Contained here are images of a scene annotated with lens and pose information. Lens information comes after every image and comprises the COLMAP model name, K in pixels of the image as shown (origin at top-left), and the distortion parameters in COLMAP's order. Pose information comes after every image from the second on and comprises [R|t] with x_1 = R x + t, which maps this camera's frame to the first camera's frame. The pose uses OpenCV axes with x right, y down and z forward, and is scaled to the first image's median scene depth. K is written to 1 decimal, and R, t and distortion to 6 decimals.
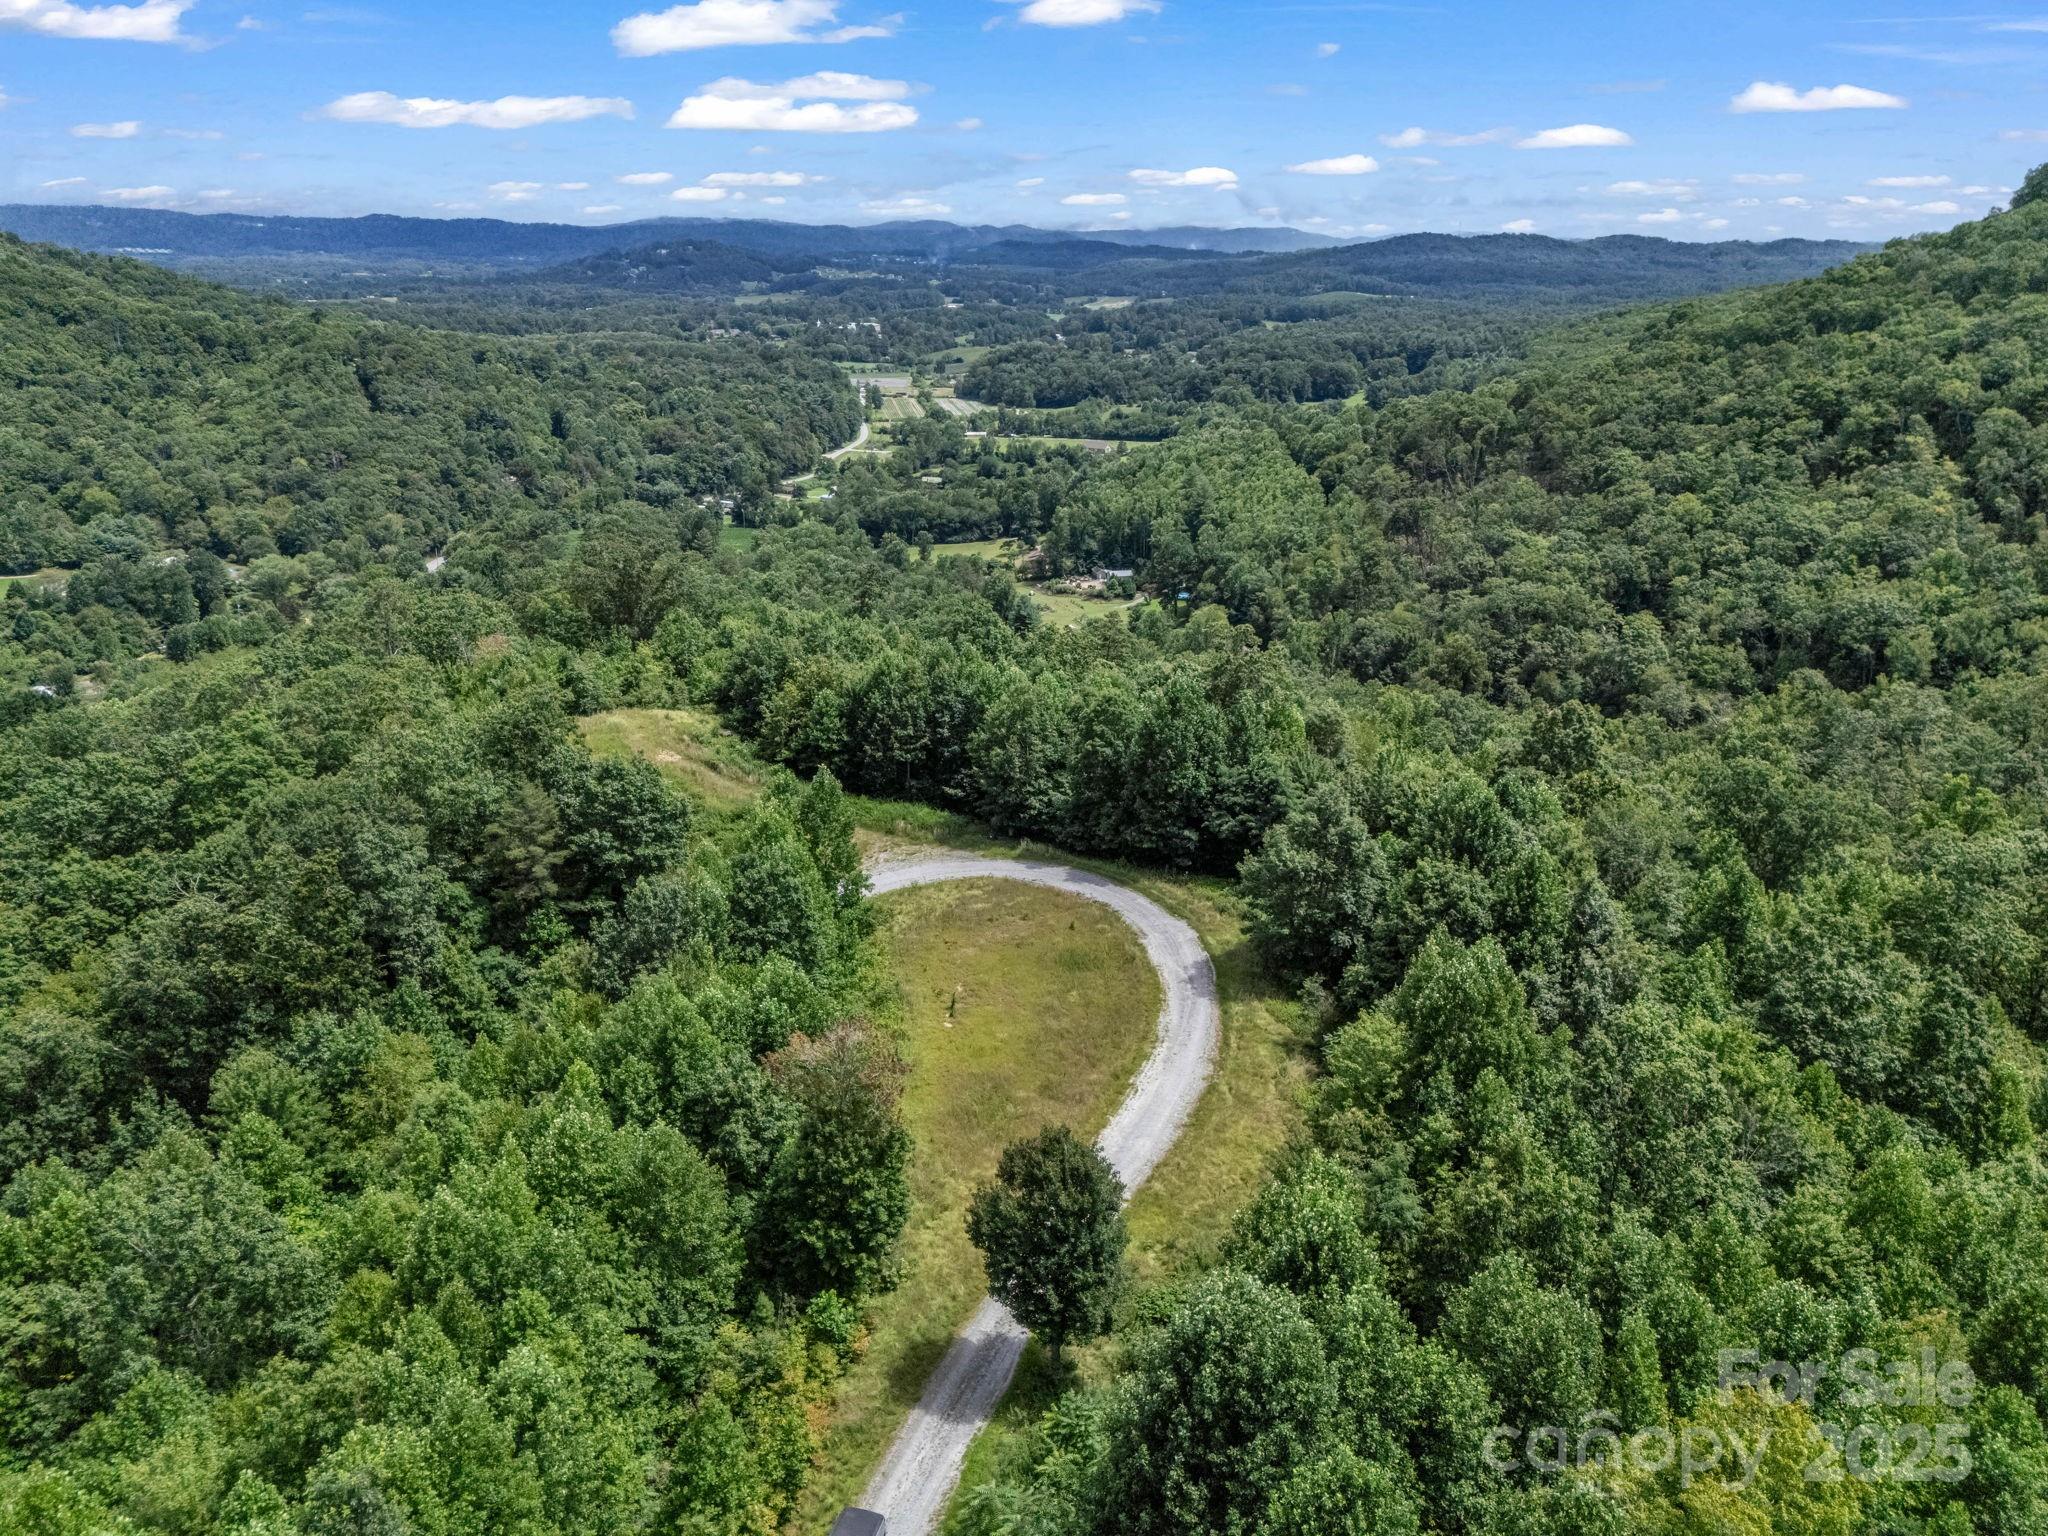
lens RADIAL K [[1528.0, 0, 1021.5], [0, 1528.0, 775.3], [0, 0, 1]] dist [0.085182, -0.088725]
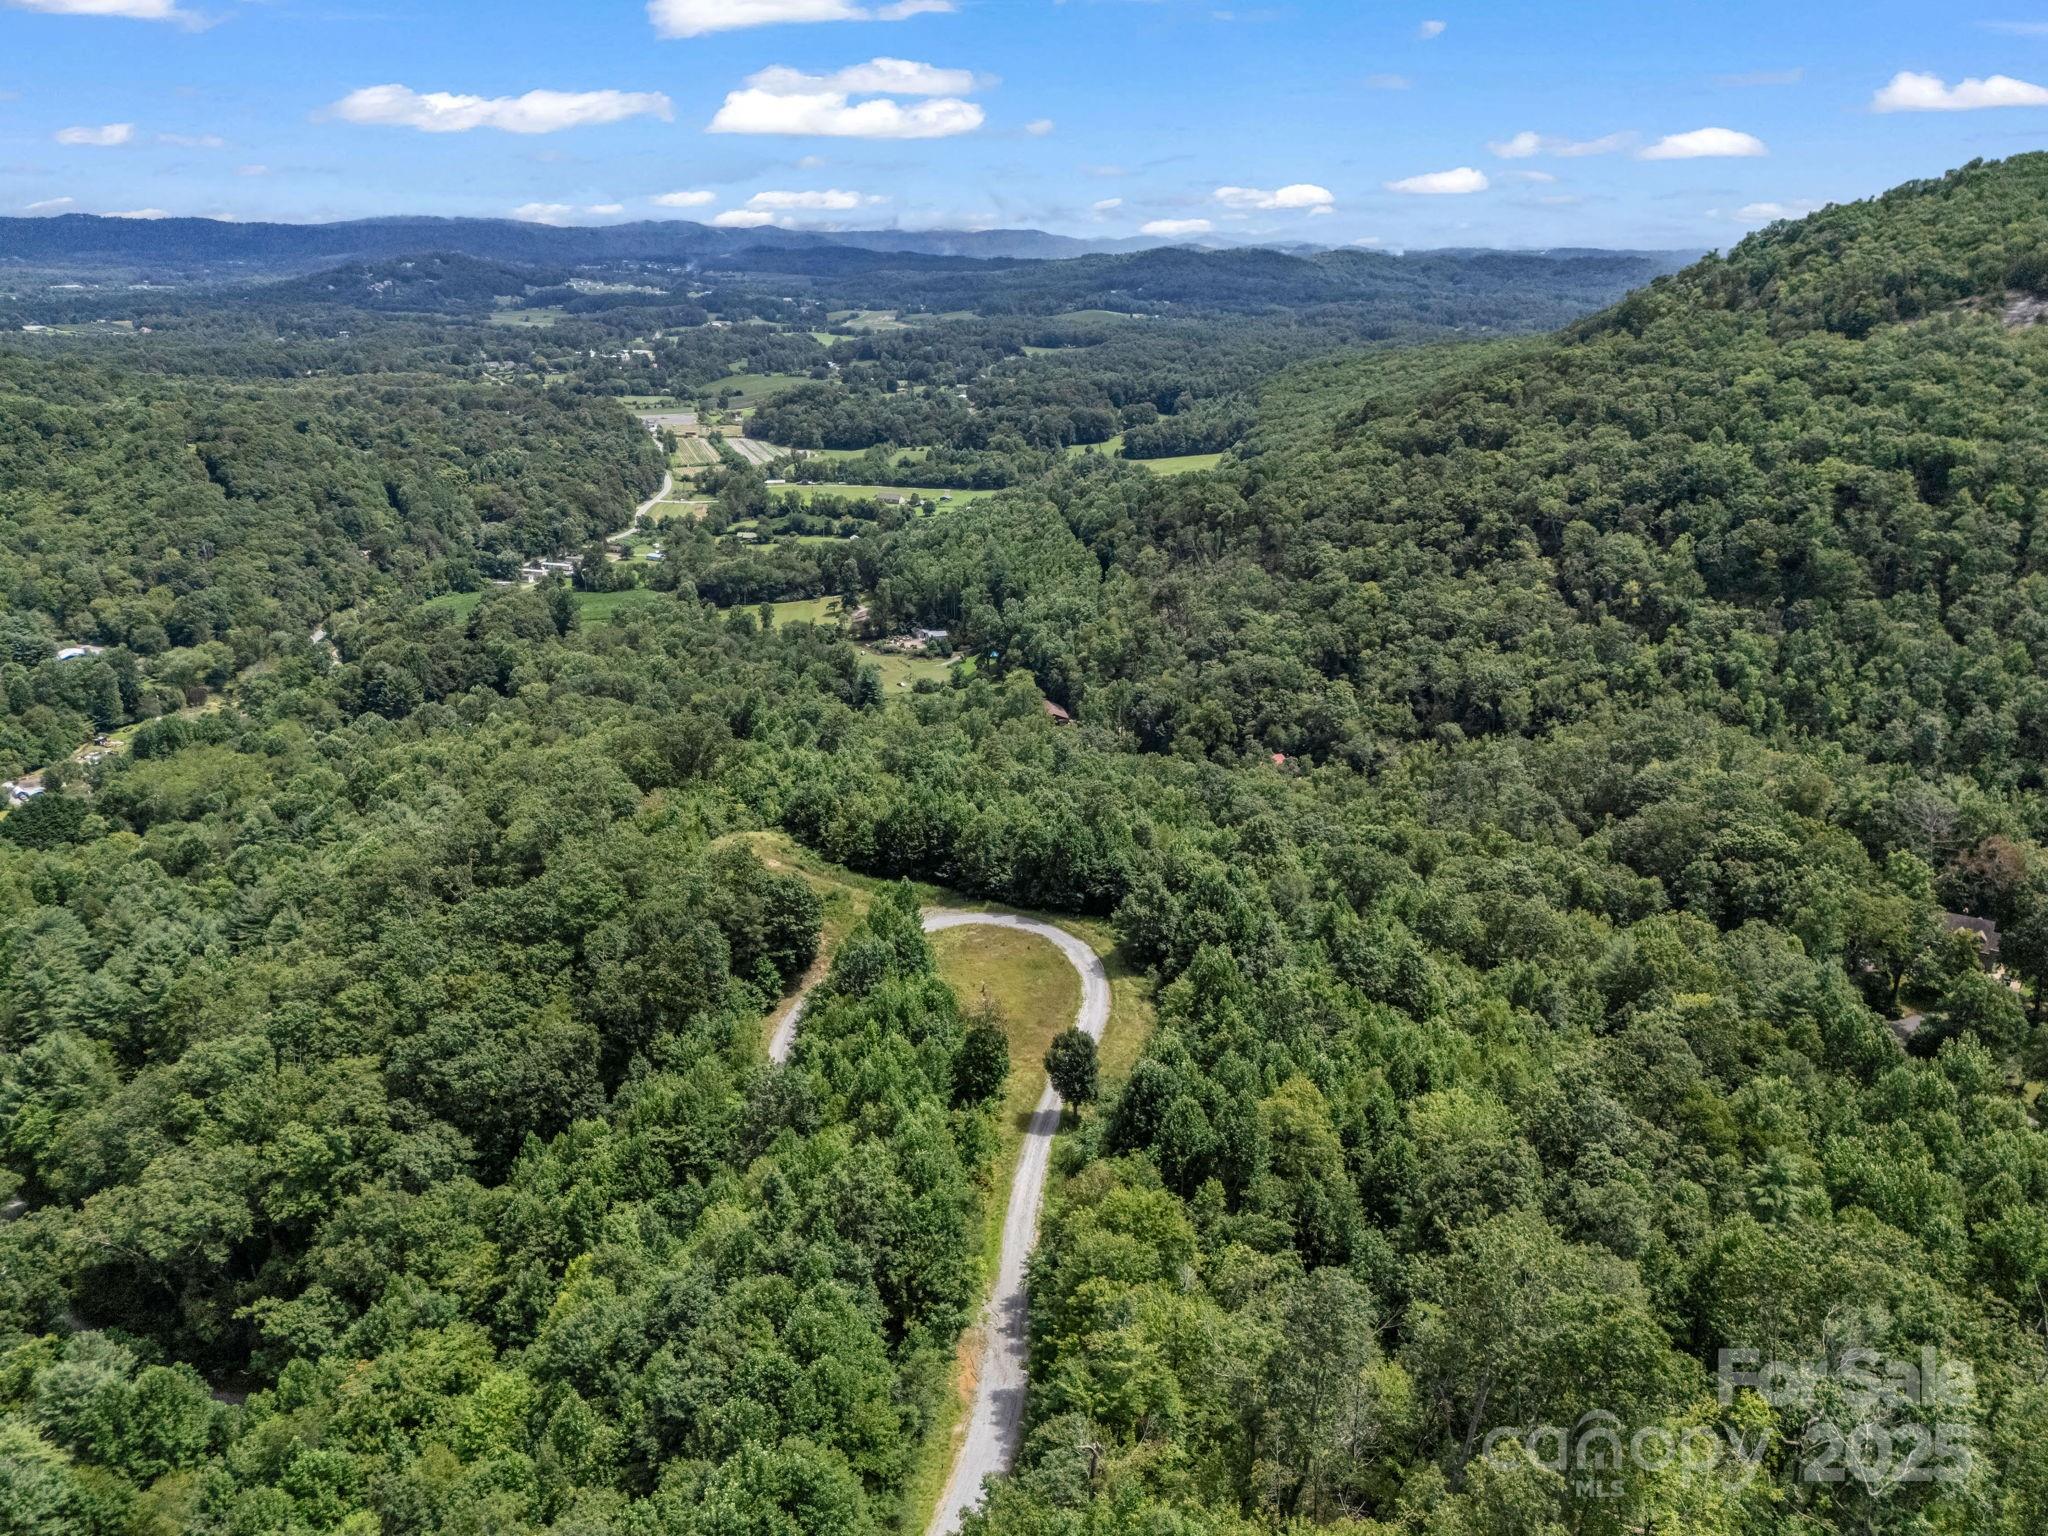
lens RADIAL K [[1528.0, 0, 1021.5], [0, 1528.0, 775.3], [0, 0, 1]] dist [0.085182, -0.088725]
pose [[0.988107, -0.049212, 0.145678, -0.048139], [0.048750, 0.998788, 0.006744, -0.026397], [-0.145834, 0.000438, 0.989309, -0.183854]]
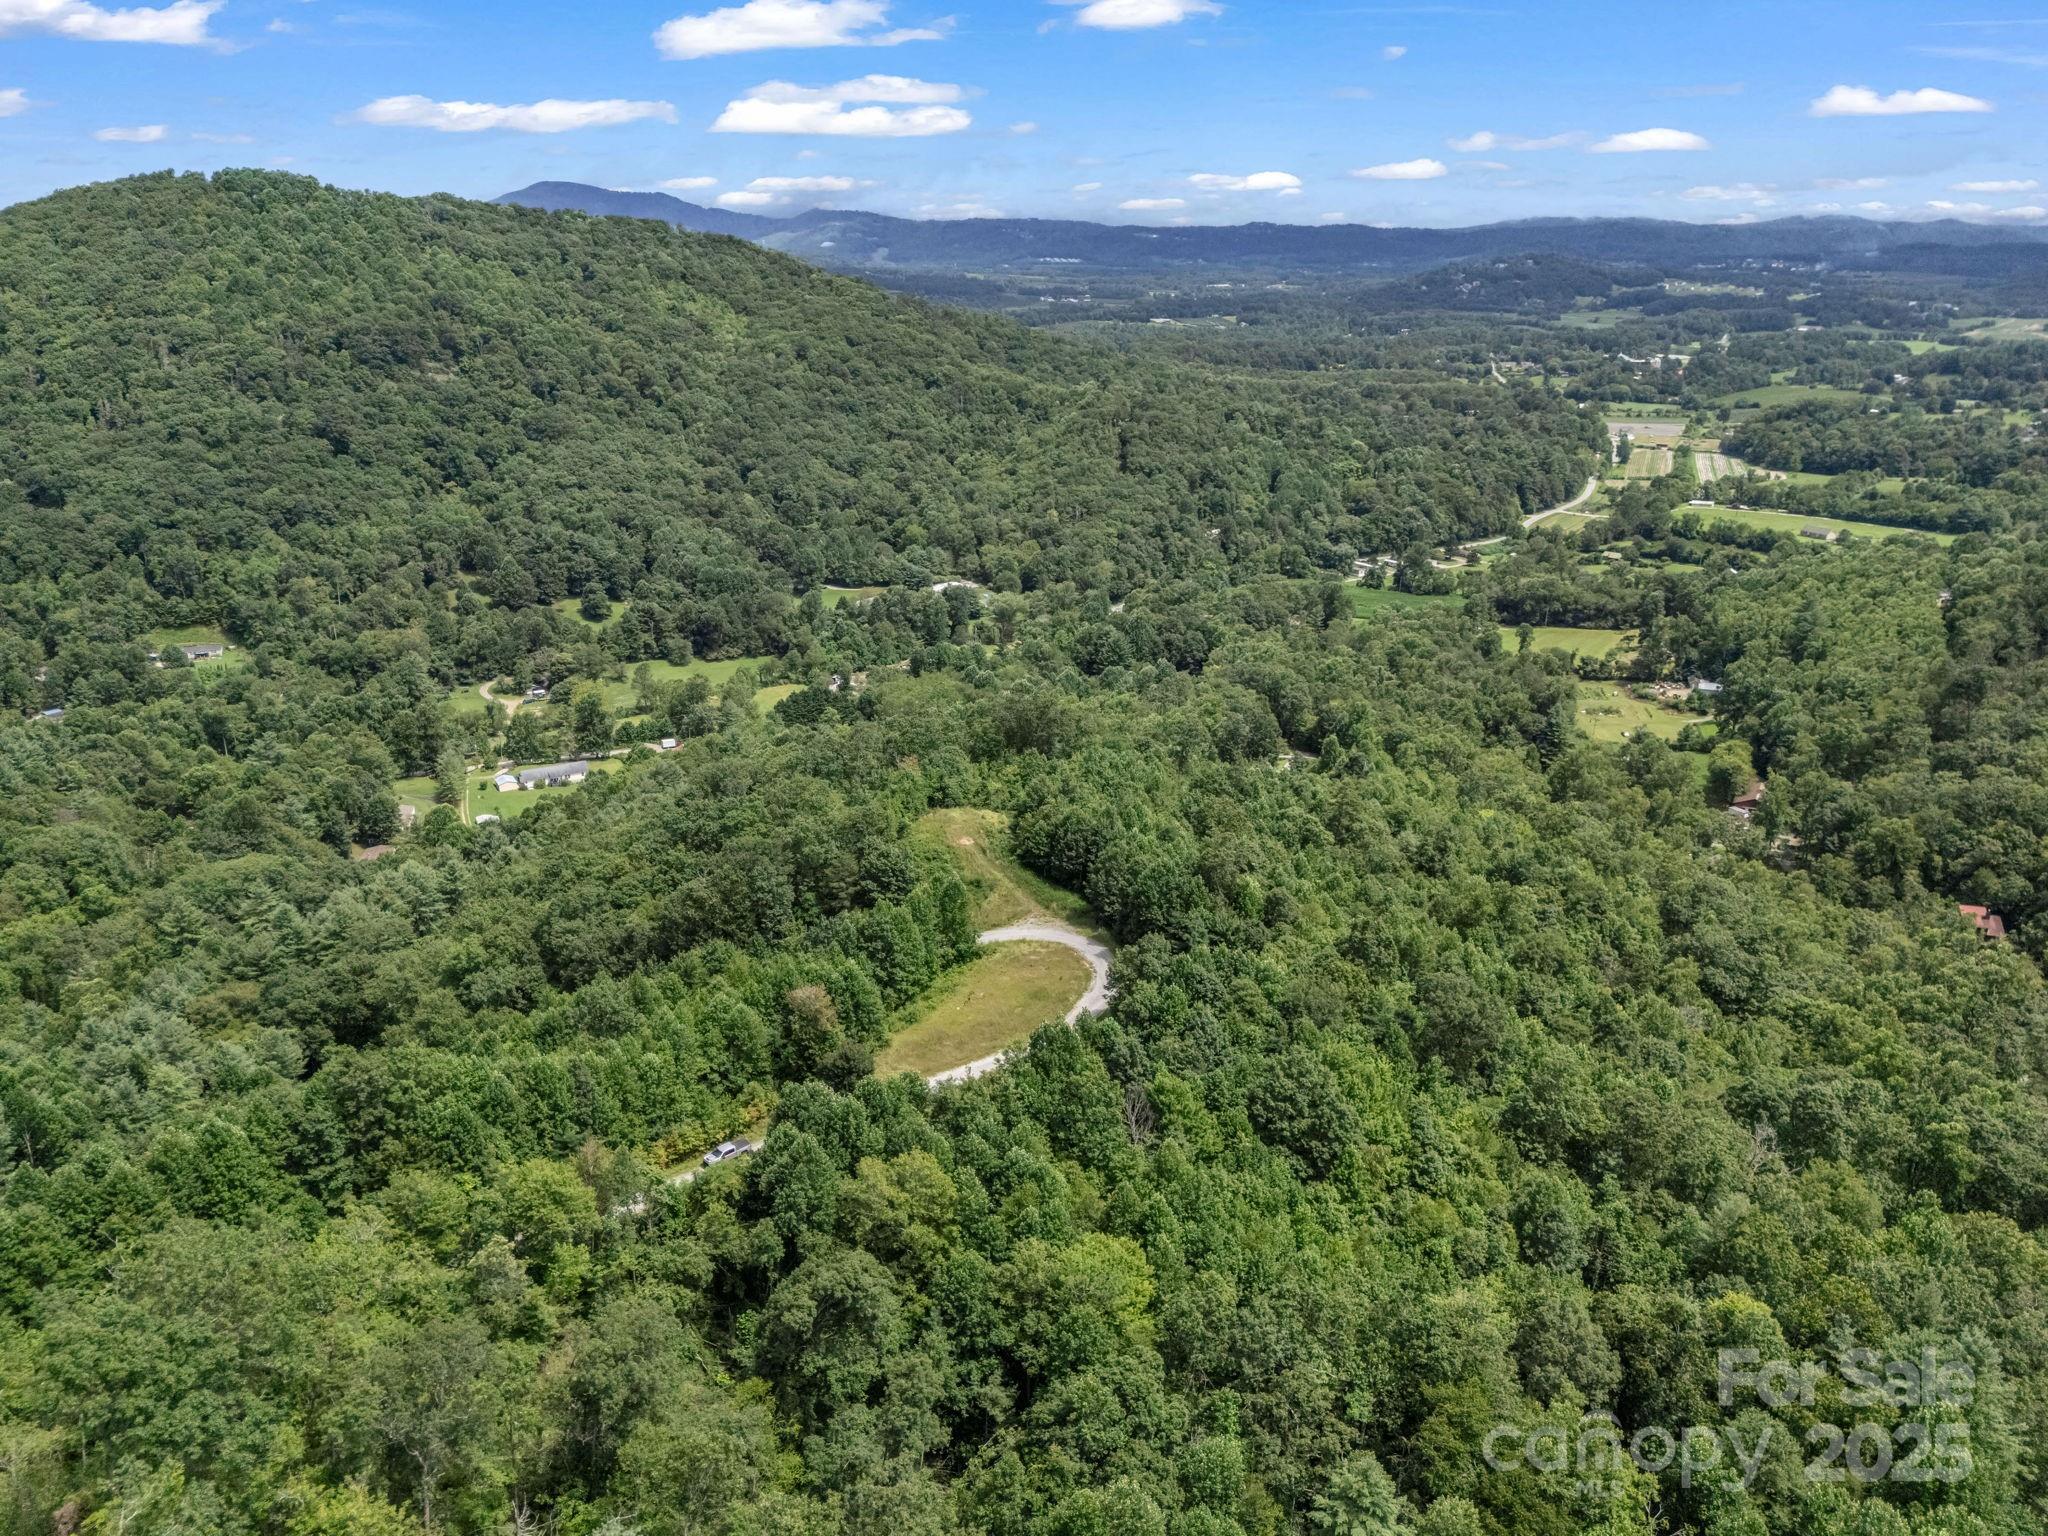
lens RADIAL K [[1528.0, 0, 1021.5], [0, 1528.0, 775.3], [0, 0, 1]] dist [0.085182, -0.088725]
pose [[0.867559, 0.163241, -0.469780, 0.160294], [-0.161735, 0.985858, 0.043888, -0.043177], [0.470300, 0.037904, 0.881692, -0.137729]]
